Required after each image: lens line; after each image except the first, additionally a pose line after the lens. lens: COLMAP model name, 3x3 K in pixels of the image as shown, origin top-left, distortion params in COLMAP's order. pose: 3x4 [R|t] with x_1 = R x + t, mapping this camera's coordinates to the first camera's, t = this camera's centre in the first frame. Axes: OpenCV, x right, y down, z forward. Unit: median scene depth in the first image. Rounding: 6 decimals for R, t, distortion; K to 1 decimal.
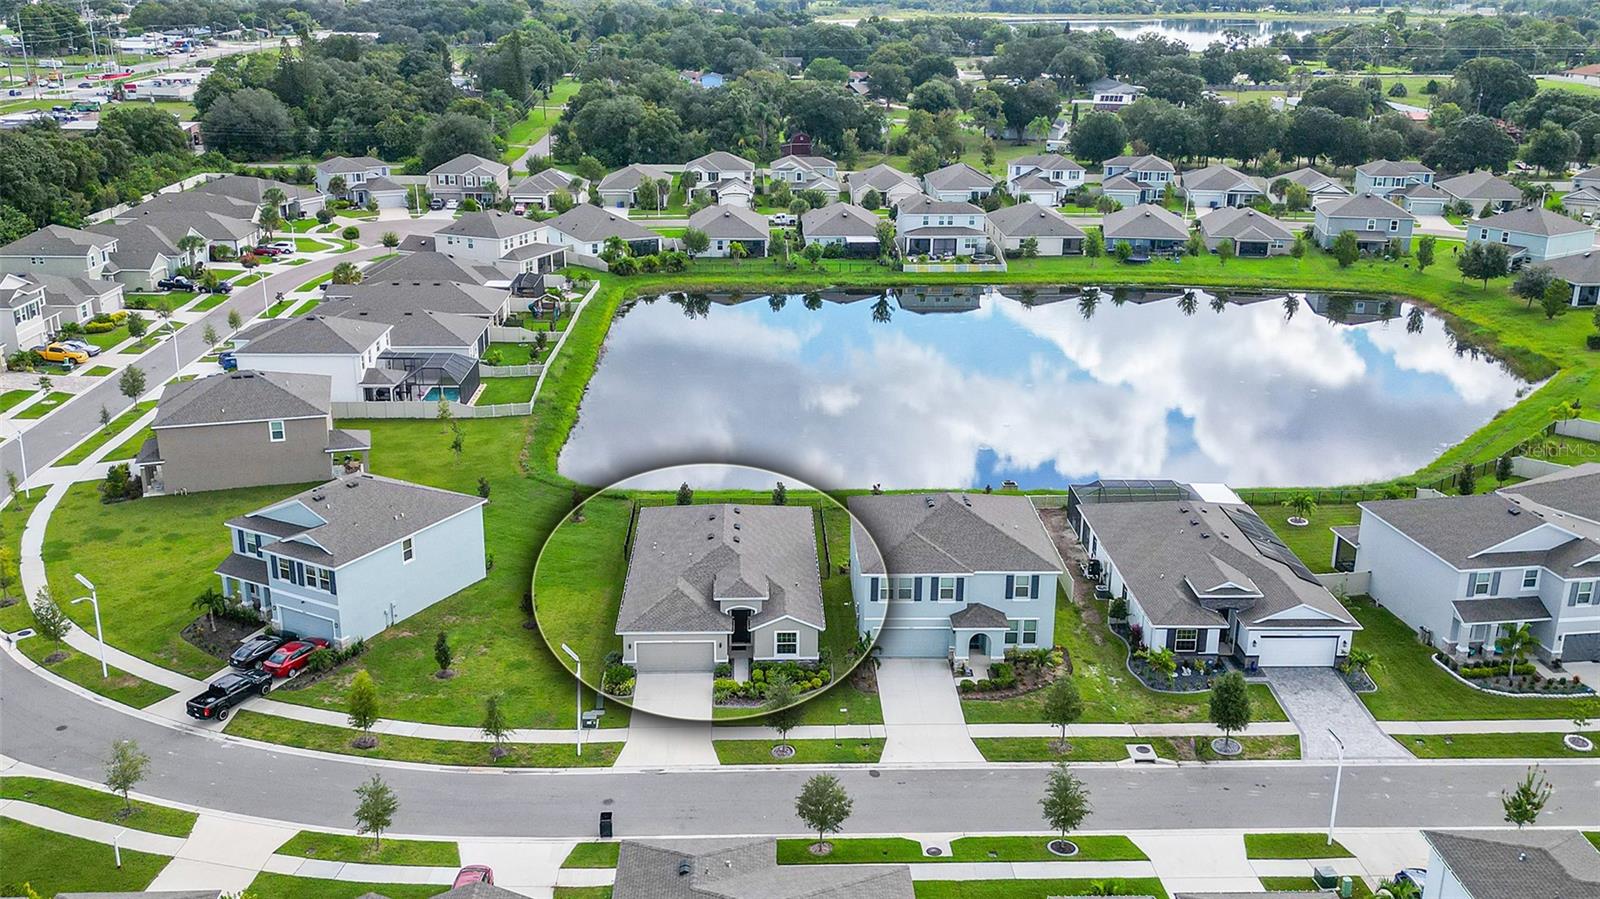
lens RADIAL K [[1418.0, 0, 800.0], [0, 1418.0, 449.5], [0, 0, 1]] dist [0.165454, -0.329362]
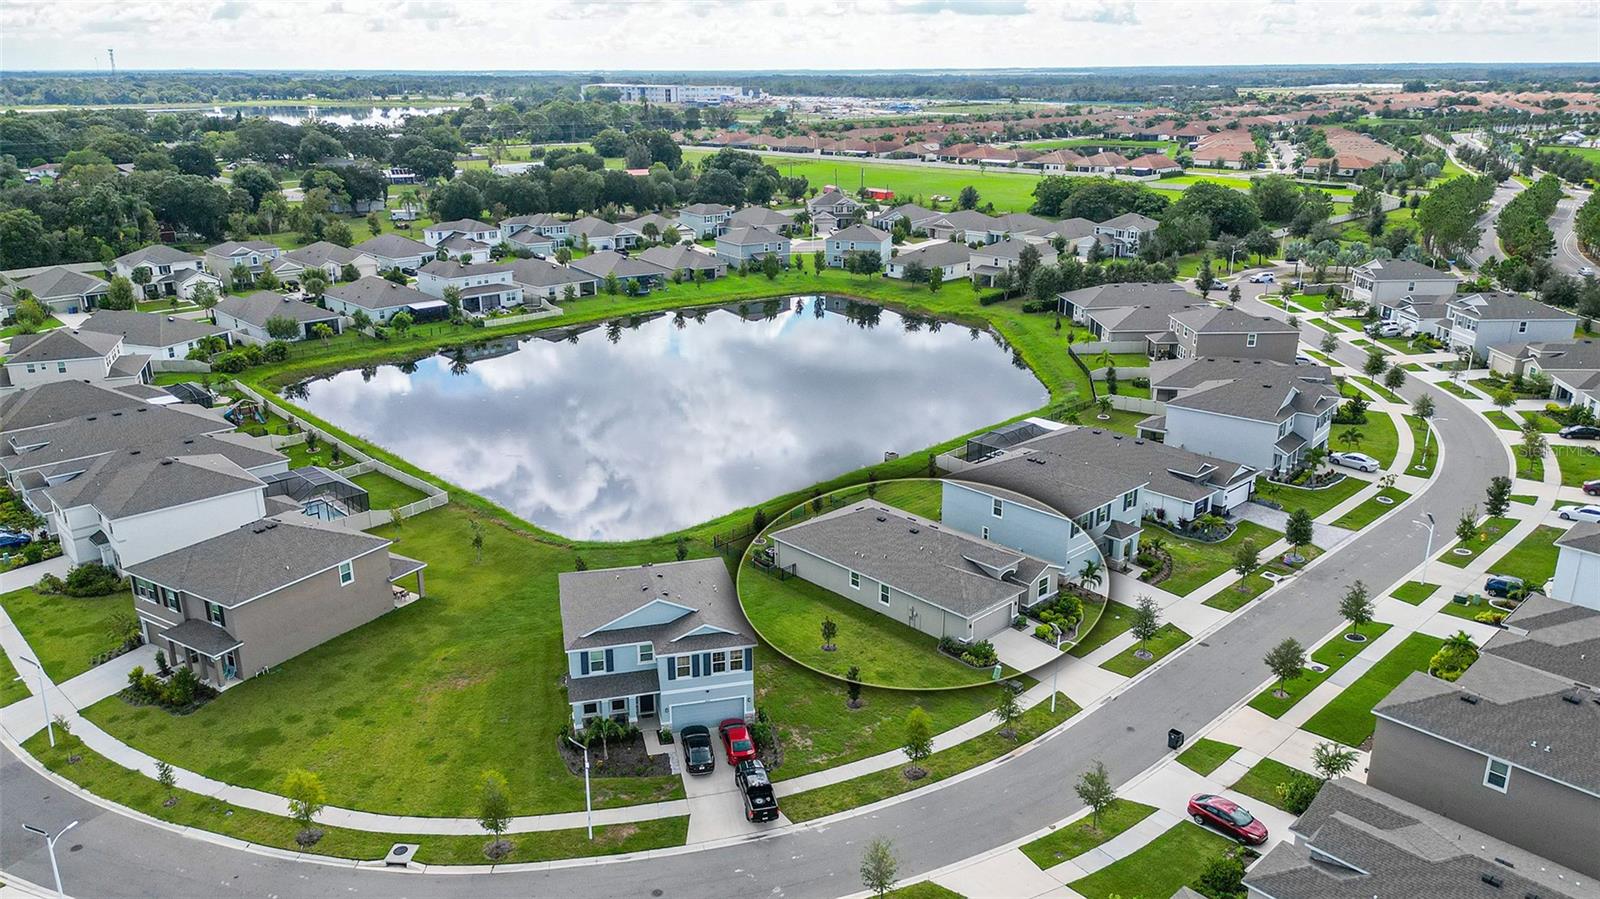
lens RADIAL K [[1118.5, 0, 800.0], [0, 1118.5, 449.5], [0, 0, 1]] dist [0.106269, -0.122452]
pose [[0.749308, -0.220231, 0.624528, -0.735364], [0.217426, 0.972617, 0.082112, -0.109044], [-0.625510, 0.074261, 0.776674, 0.317899]]
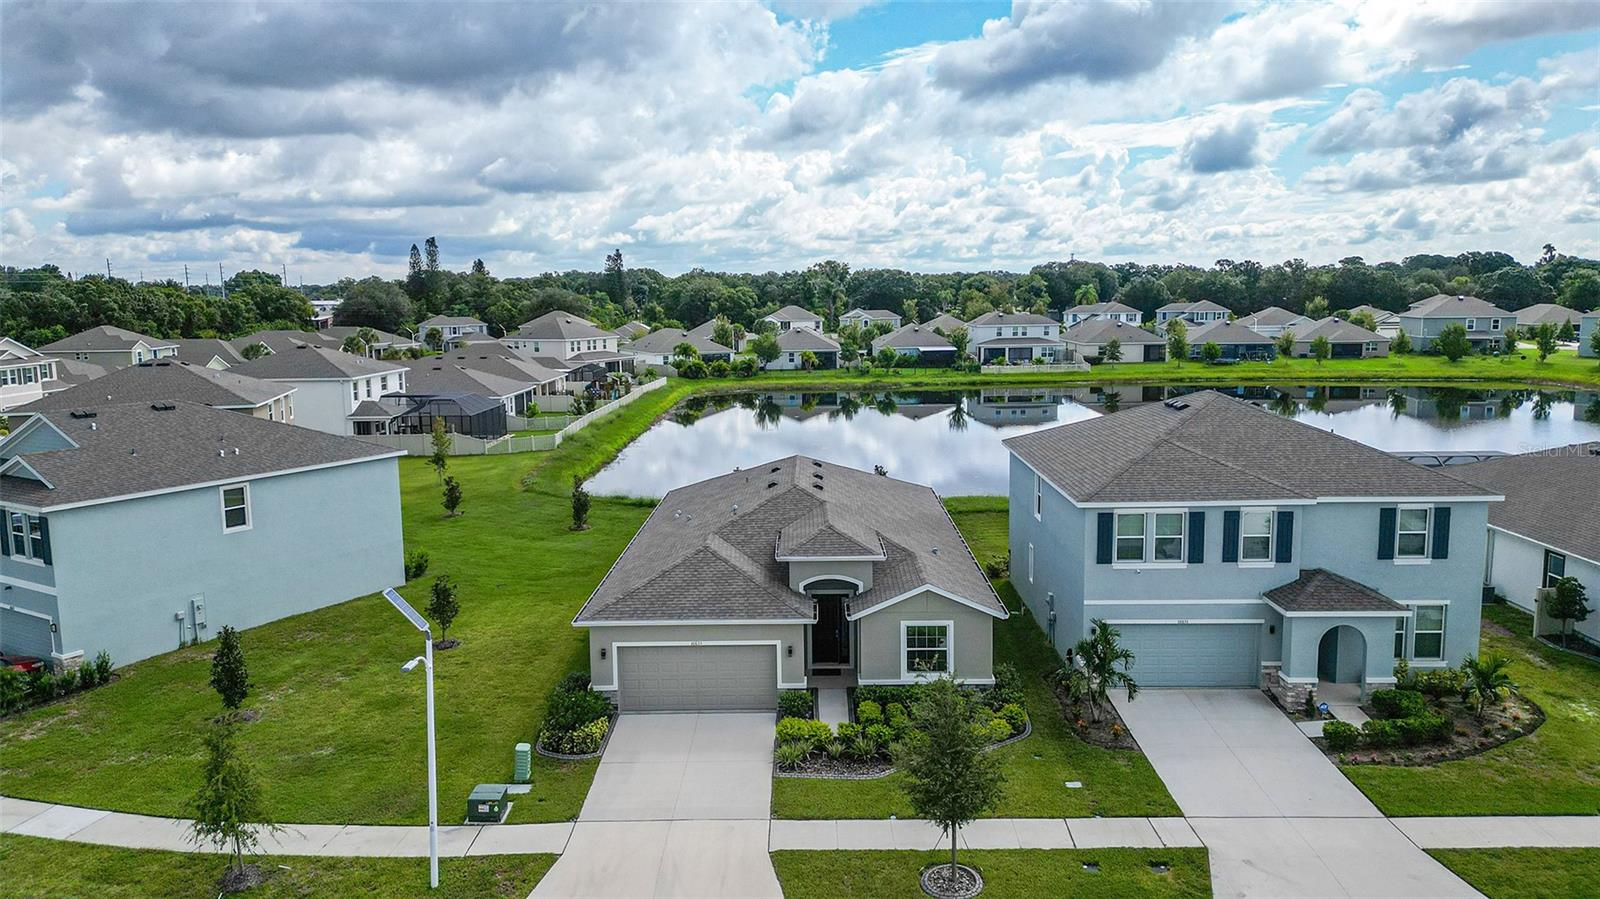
lens RADIAL K [[1118.5, 0, 800.0], [0, 1118.5, 449.5], [0, 0, 1]] dist [0.106269, -0.122452]
pose [[0.998679, -0.015644, -0.048950, -0.030733], [0.006965, 0.984952, -0.172689, 0.127045], [0.050915, 0.172120, 0.983759, 0.574125]]
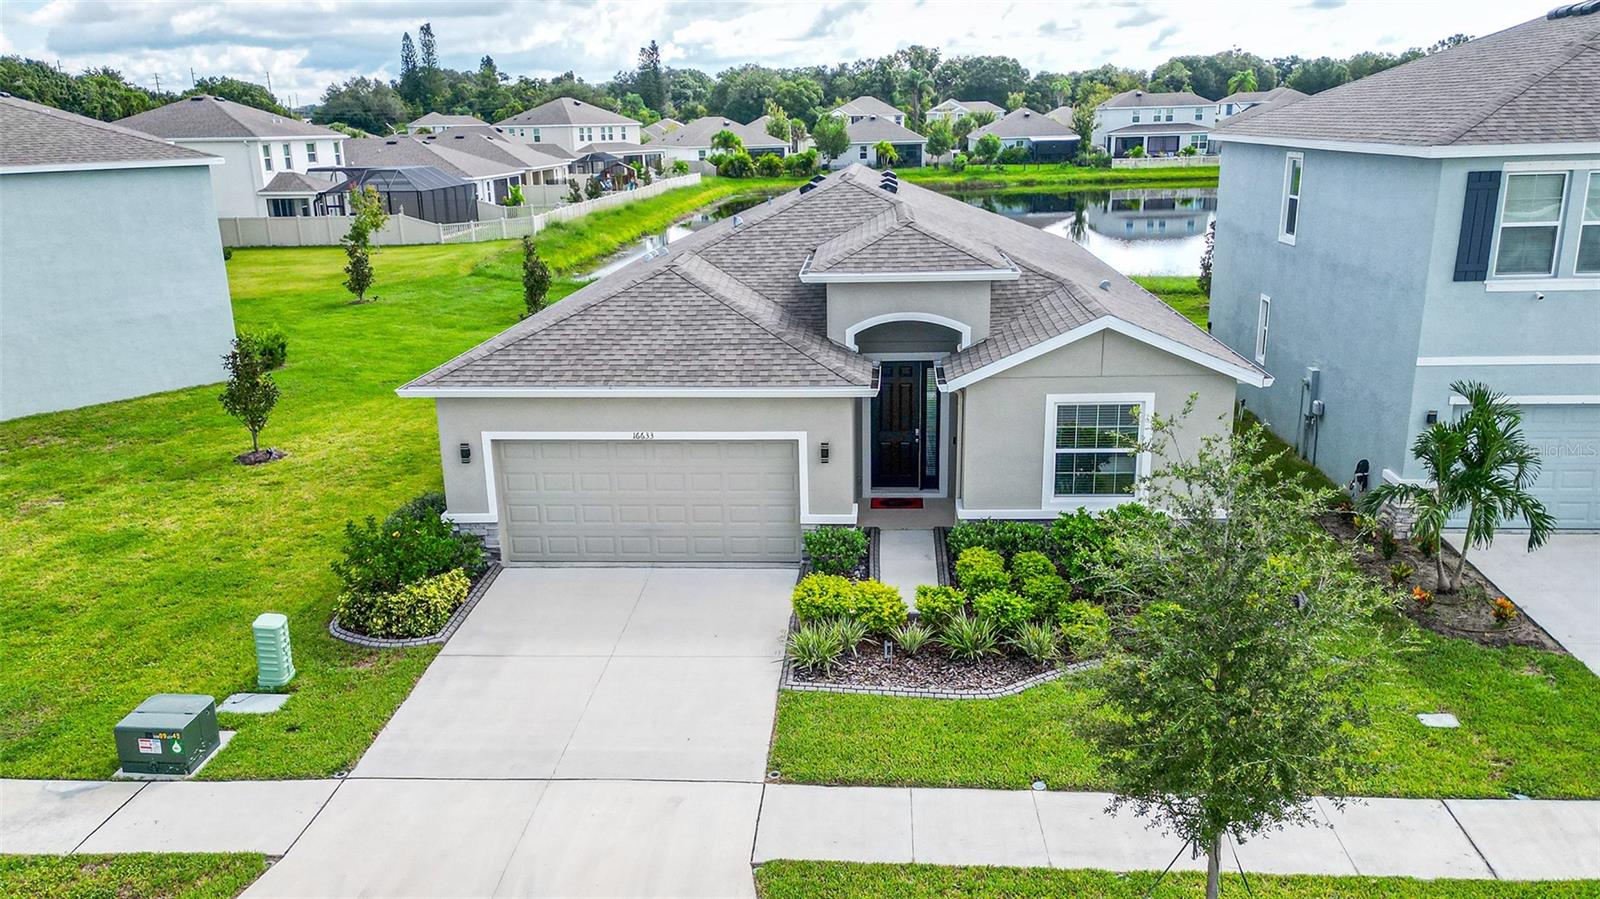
lens RADIAL K [[1274.6, 0, 802.2], [0, 1274.6, 505.3], [0, 0, 1]] dist [0.069773, -0.000445]
pose [[0.994244, 0.002198, -0.107114, -0.033826], [-0.004209, 0.999819, -0.018557, 0.141063], [0.107054, 0.018901, 0.994074, 0.729550]]
